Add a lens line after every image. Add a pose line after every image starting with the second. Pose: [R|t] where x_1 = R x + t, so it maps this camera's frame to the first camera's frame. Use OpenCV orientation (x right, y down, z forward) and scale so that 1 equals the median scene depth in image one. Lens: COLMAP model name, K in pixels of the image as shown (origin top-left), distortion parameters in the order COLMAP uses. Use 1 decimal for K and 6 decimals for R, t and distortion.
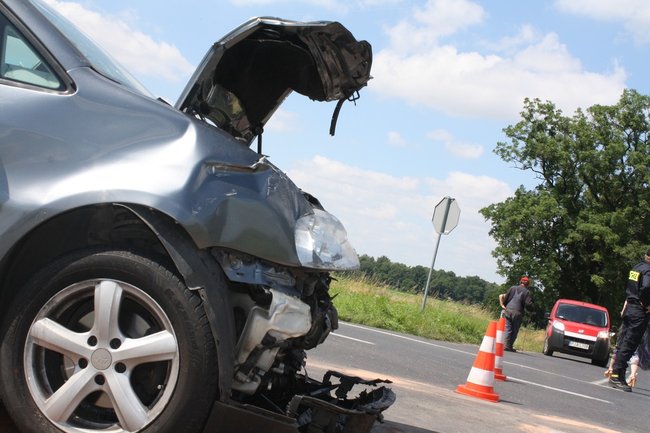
lens RADIAL K [[981.9, 0, 325.0], [0, 981.9, 216.5], [0, 0, 1]] dist [-0.000347, 0.016501]
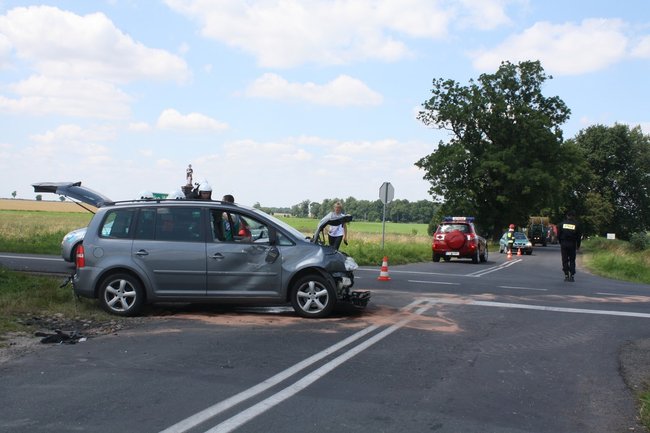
lens RADIAL K [[945.7, 0, 325.0], [0, 945.7, 216.5], [0, 0, 1]] dist [-0.057482, 0.030855]
pose [[0.984650, -0.171977, 0.029819, -0.024219], [0.169216, 0.982449, 0.078484, -0.064178], [-0.042793, -0.072233, 0.996469, -0.387505]]
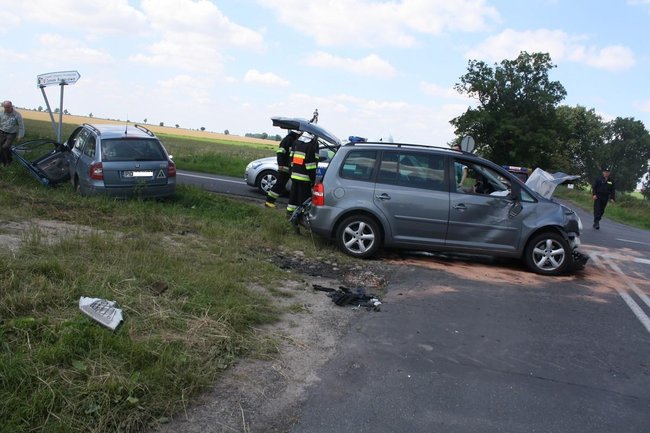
lens RADIAL K [[600.4, 0, 281.2], [0, 600.4, 218.0], [0, 0, 1]] dist [-0.098971, 0.001065]
pose [[0.995100, -0.089747, -0.041489, -0.147823], [0.095953, 0.977806, 0.186250, -0.074840], [0.023853, -0.189318, 0.981626, -0.200551]]
